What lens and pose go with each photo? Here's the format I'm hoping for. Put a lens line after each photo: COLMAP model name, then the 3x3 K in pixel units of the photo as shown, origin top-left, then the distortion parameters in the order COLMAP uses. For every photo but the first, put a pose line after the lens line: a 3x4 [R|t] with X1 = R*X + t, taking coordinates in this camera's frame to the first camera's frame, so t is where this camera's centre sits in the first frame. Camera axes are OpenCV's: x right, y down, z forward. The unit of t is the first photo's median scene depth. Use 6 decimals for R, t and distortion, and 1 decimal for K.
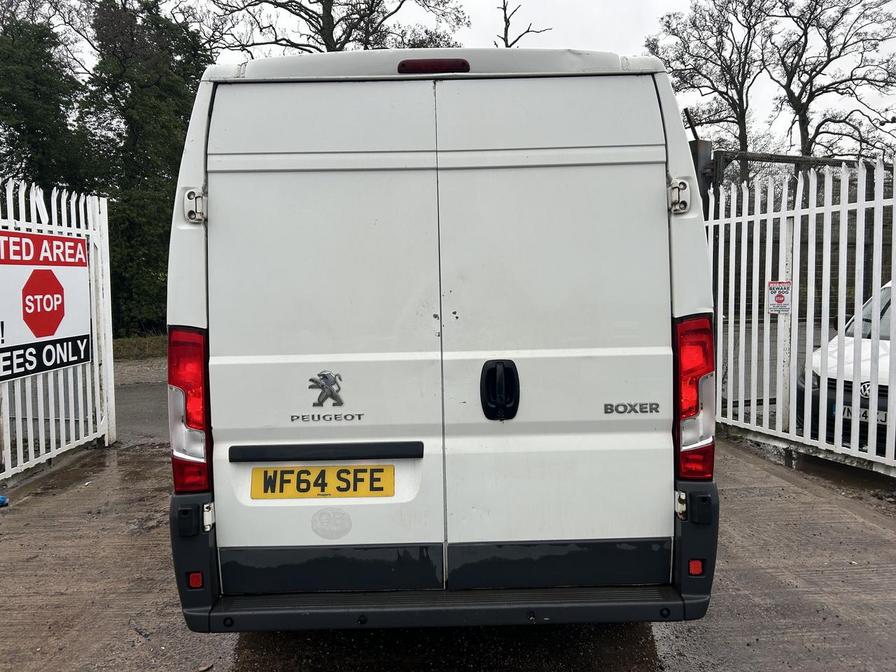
lens RADIAL K [[672.8, 0, 442.3], [0, 672.8, 323.6], [0, 0, 1]] dist [0.047086, -0.042766]
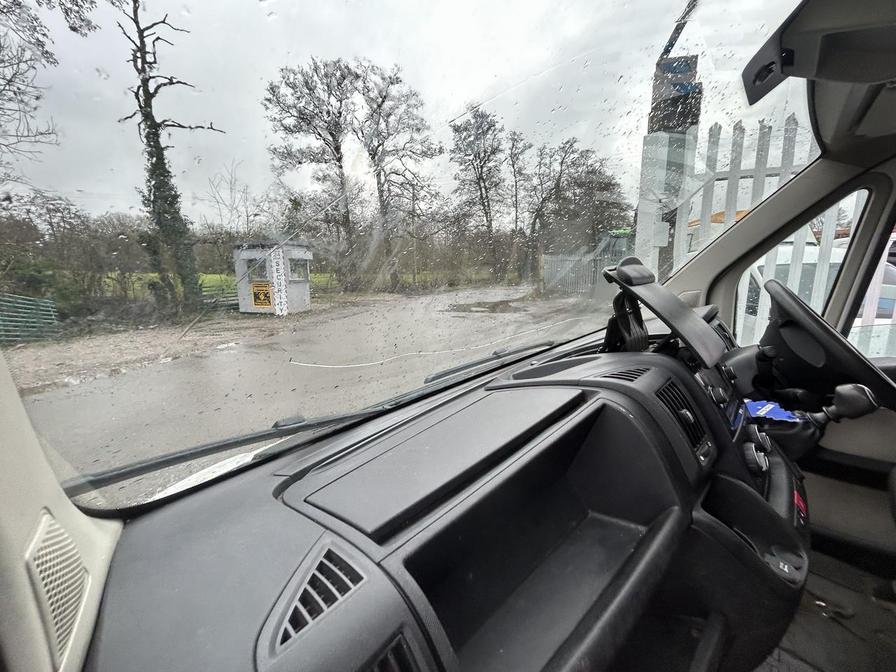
lens RADIAL K [[361.3, 0, 449.2], [0, 361.3, 335.5], [0, 0, 1]] dist [0.000913, -0.000815]
pose [[0.681064, -0.133906, 0.719876, -0.149315], [0.054081, 0.989650, 0.132922, -0.058165], [-0.730224, -0.051597, 0.681256, 1.232989]]
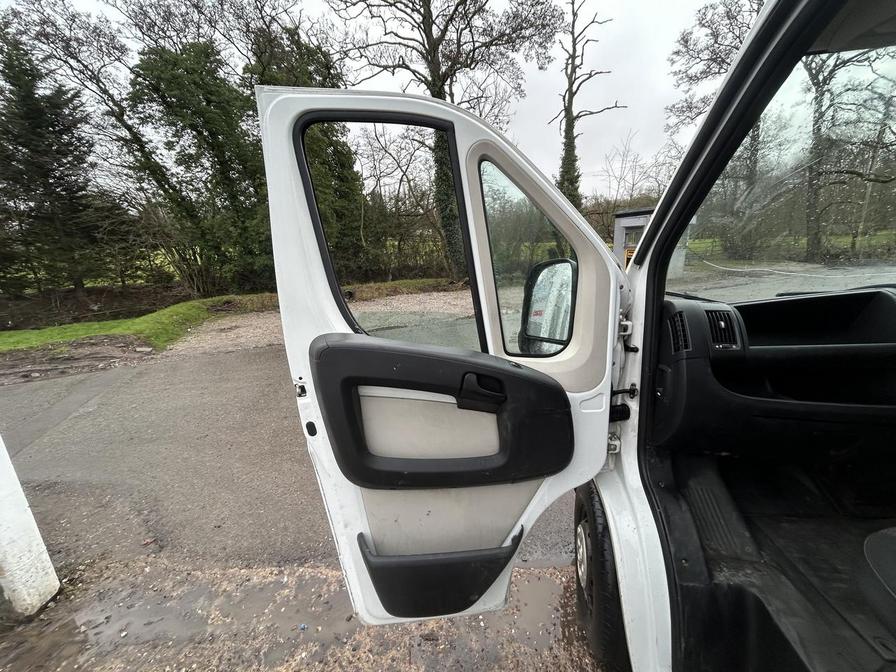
lens RADIAL K [[361.3, 0, 446.0], [0, 361.3, 334.4], [0, 0, 1]] dist [0.000913, -0.000815]
pose [[0.993134, -0.005834, -0.116839, -0.246348], [0.026461, 0.984072, 0.175788, -0.043626], [0.113952, -0.177672, 0.977470, 1.069730]]
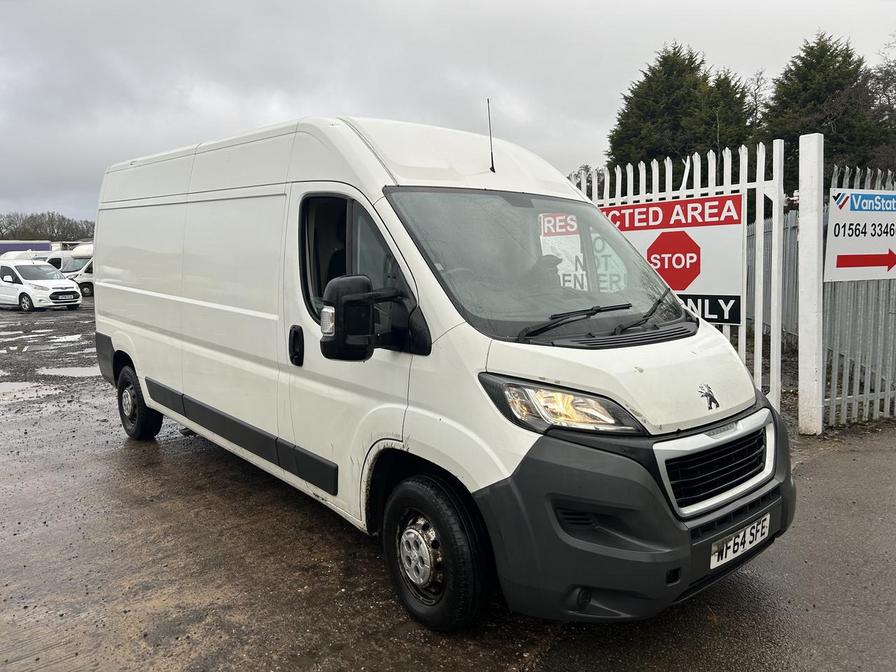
lens RADIAL K [[672.8, 0, 436.7], [0, 672.8, 319.2], [0, 0, 1]] dist [0.047086, -0.042766]
pose [[-0.756677, 0.081241, -0.648722, 0.479329], [-0.014817, 0.989864, 0.141246, -0.091391], [0.653621, 0.116490, -0.747803, 1.664386]]
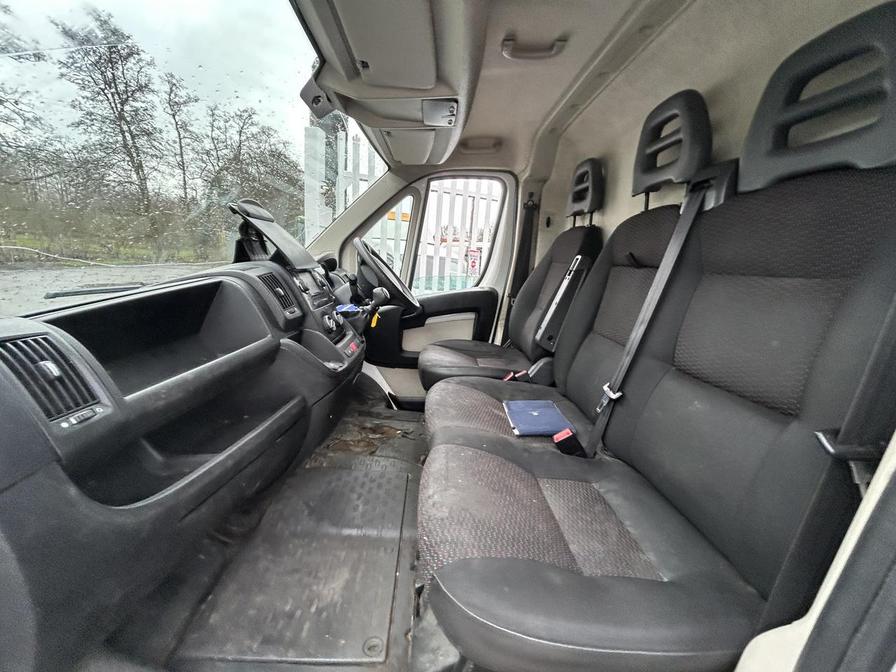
lens RADIAL K [[361.3, 0, 447.3], [0, 361.3, 334.3], [0, 0, 1]] dist [0.000913, -0.000815]
pose [[-0.037822, -0.185378, 0.981939, -0.203273], [-0.007665, 0.982667, 0.185220, -0.033868], [-0.999255, -0.000521, -0.038588, 1.184706]]
